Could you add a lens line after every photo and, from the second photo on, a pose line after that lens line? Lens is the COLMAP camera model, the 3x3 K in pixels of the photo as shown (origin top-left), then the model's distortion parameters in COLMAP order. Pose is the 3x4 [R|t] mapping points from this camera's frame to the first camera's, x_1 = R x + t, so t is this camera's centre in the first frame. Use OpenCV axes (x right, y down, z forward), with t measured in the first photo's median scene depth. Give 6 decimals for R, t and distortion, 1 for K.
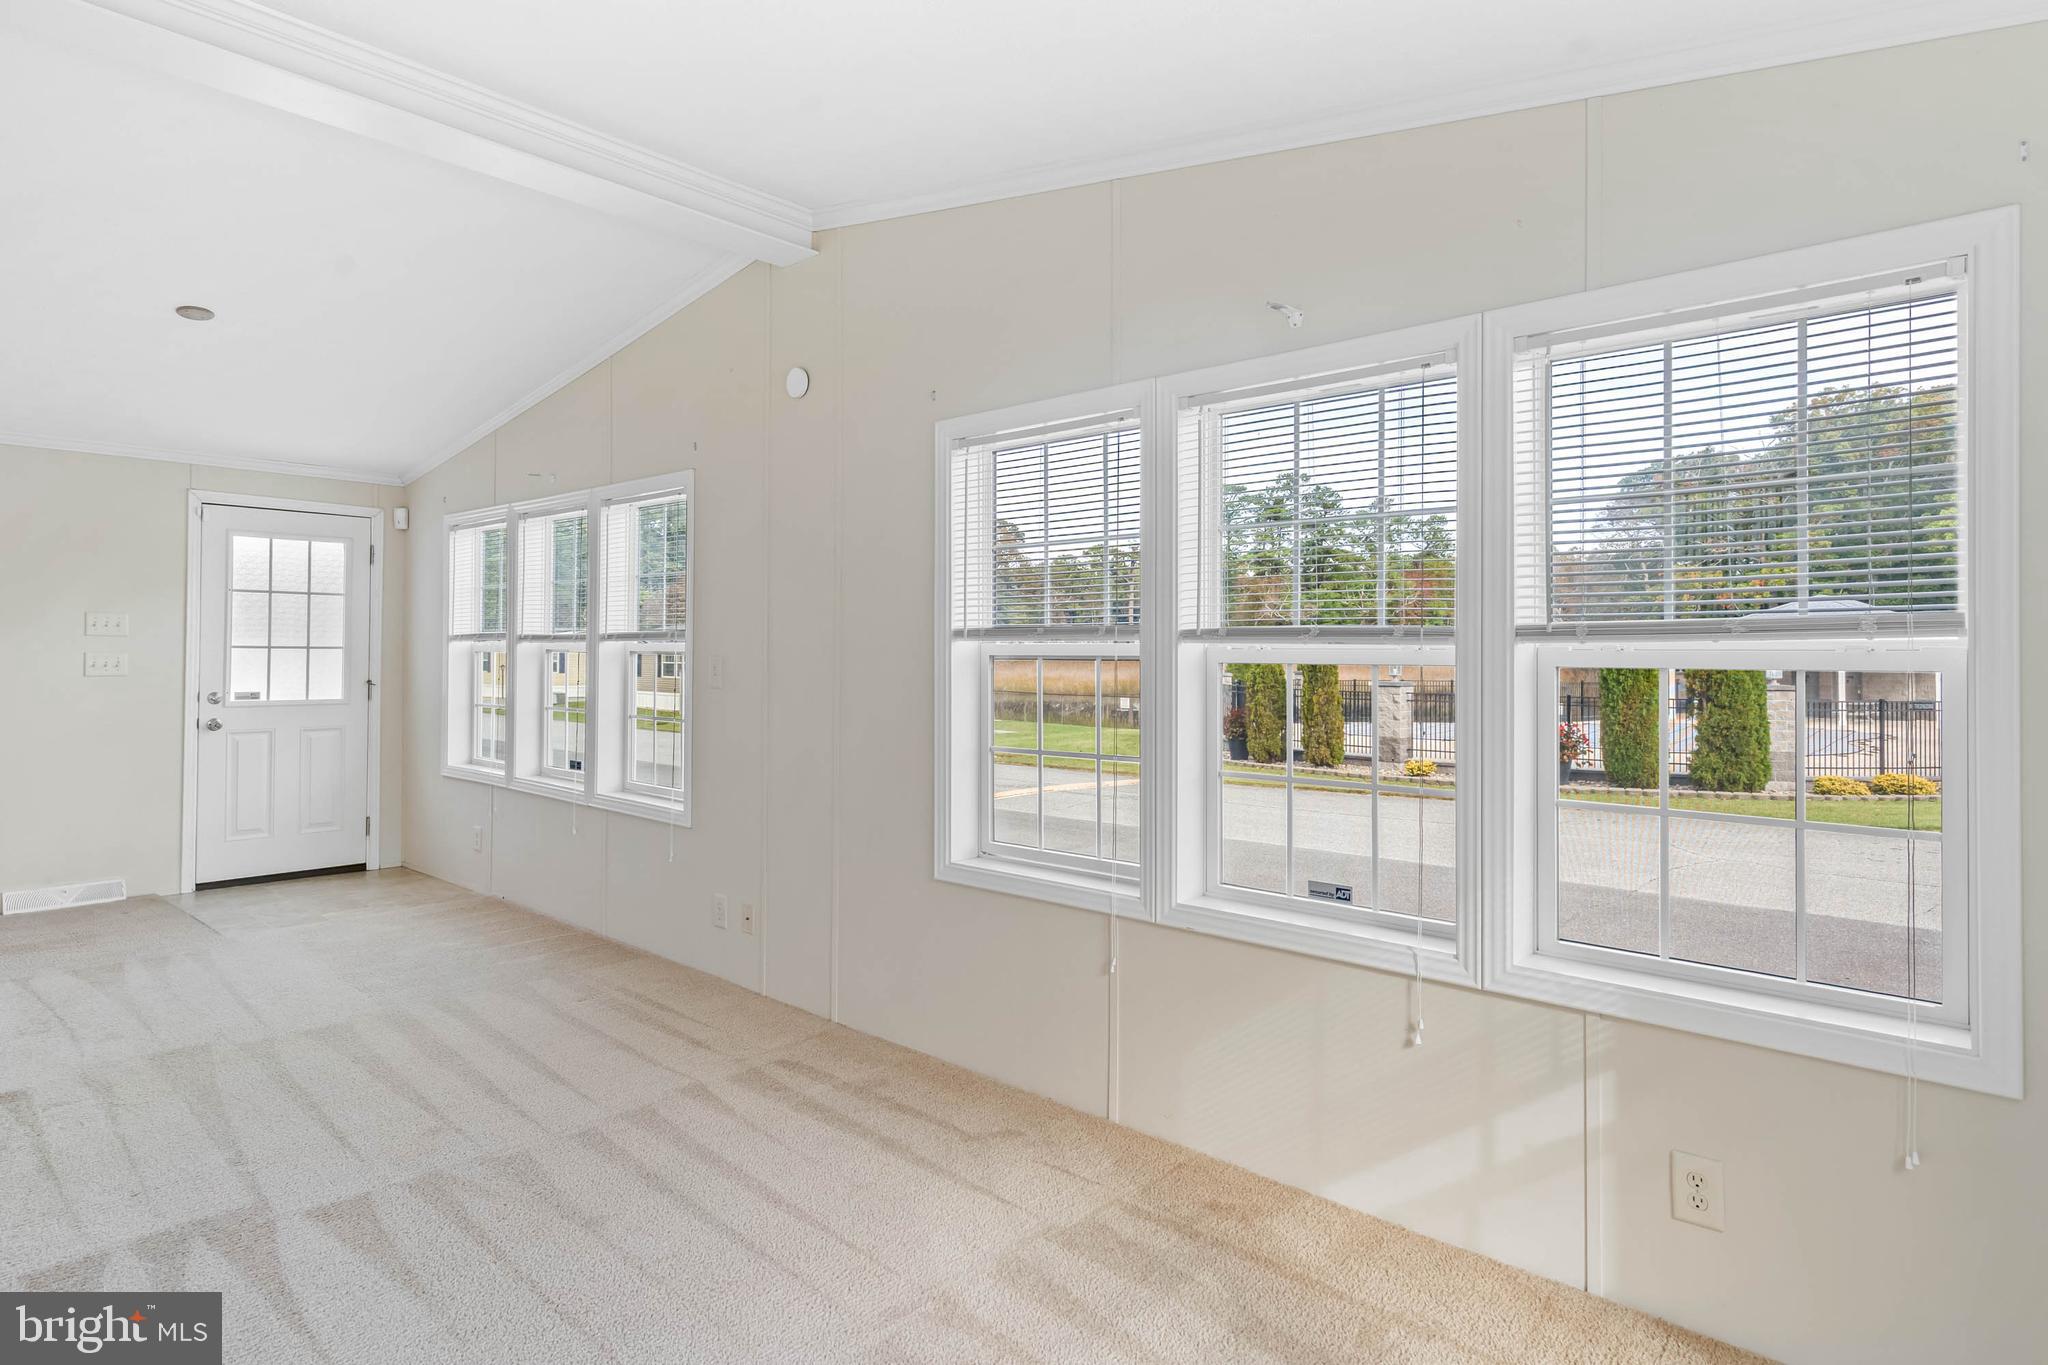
lens RADIAL K [[1128.6, 0, 1019.9], [0, 1128.6, 662.3], [0, 0, 1]] dist [0.001994, 0.000207]
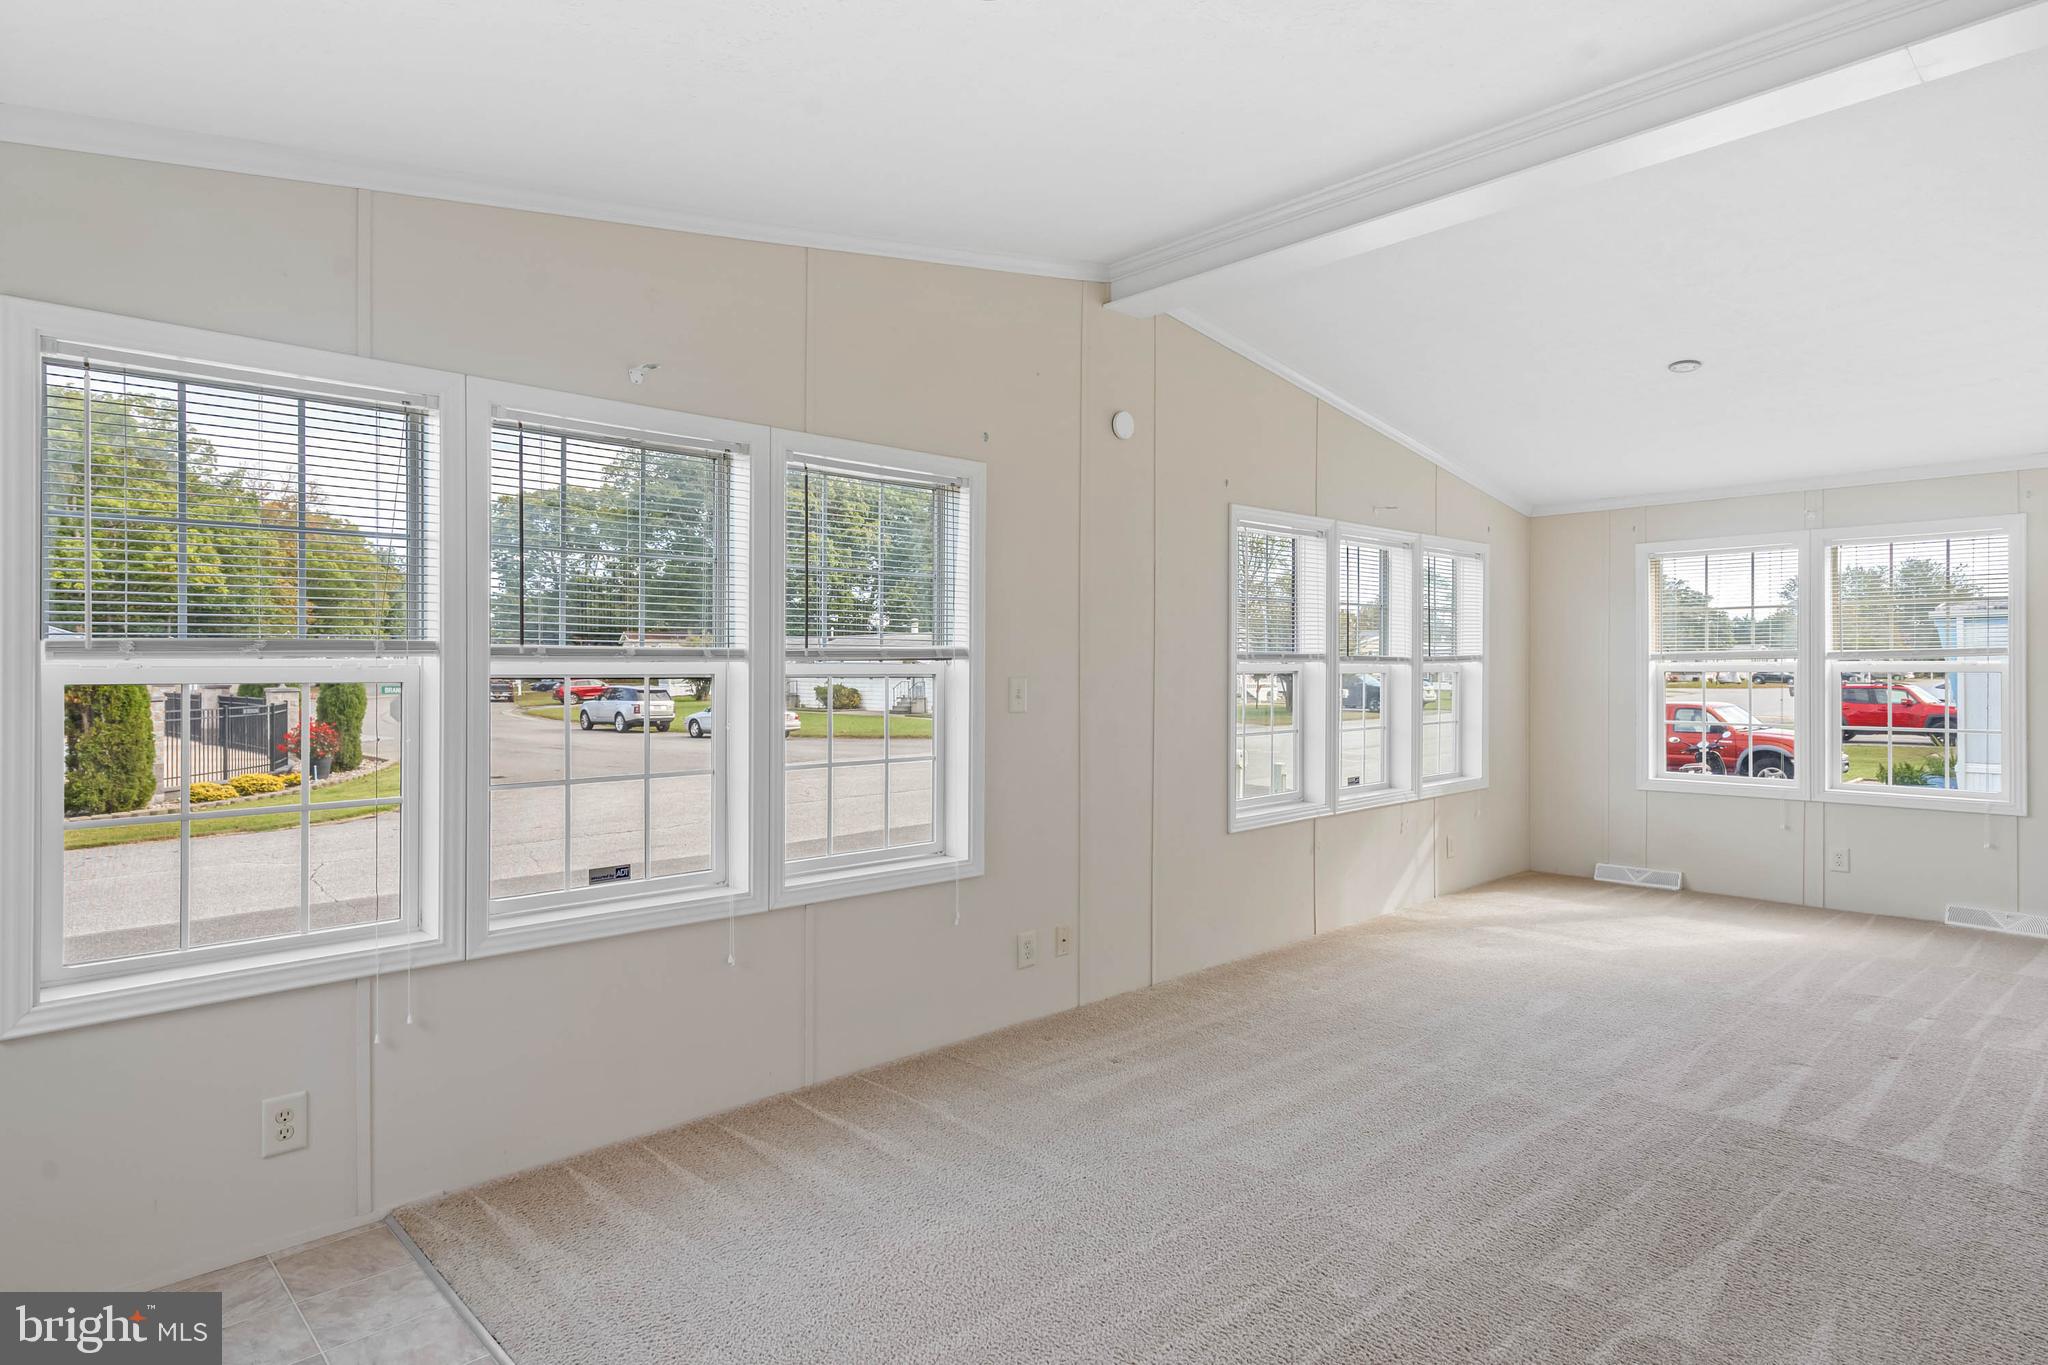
lens RADIAL K [[1128.6, 0, 1019.9], [0, 1128.6, 662.3], [0, 0, 1]] dist [0.001994, 0.000207]
pose [[0.069280, -0.002583, 0.997594, -0.252971], [0.009216, 0.999956, 0.001949, -0.003932], [-0.997555, 0.009059, 0.069301, 0.199614]]
